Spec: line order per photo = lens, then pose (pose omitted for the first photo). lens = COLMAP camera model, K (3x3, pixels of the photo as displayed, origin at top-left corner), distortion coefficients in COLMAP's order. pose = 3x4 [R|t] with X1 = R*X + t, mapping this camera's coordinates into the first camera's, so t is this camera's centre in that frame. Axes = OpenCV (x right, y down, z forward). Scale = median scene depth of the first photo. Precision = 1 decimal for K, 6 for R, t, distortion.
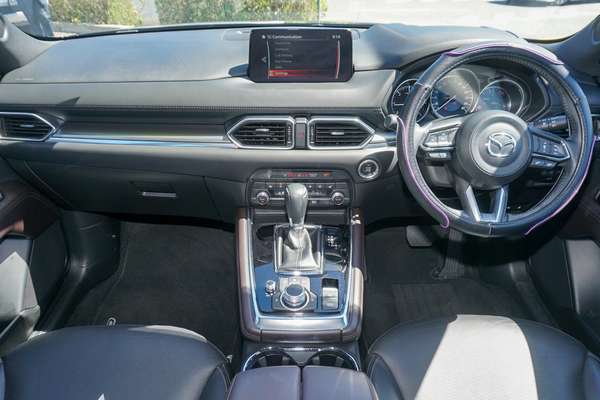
lens RADIAL K [[439.0, 0, 300.1], [0, 439.0, 200.4], [0, 0, 1]] dist [-0.010310, 0.007562]
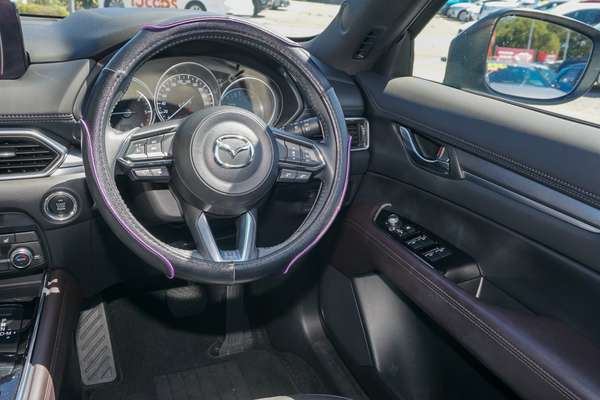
lens RADIAL K [[516.3, 0, 298.4], [0, 516.3, 200.1], [0, 0, 1]] dist [-0.004364, -0.003389]
pose [[0.930076, -0.072011, 0.360241, 0.236390], [0.121385, 0.985764, -0.116344, 0.058875], [-0.346734, 0.151936, 0.925576, 0.188377]]
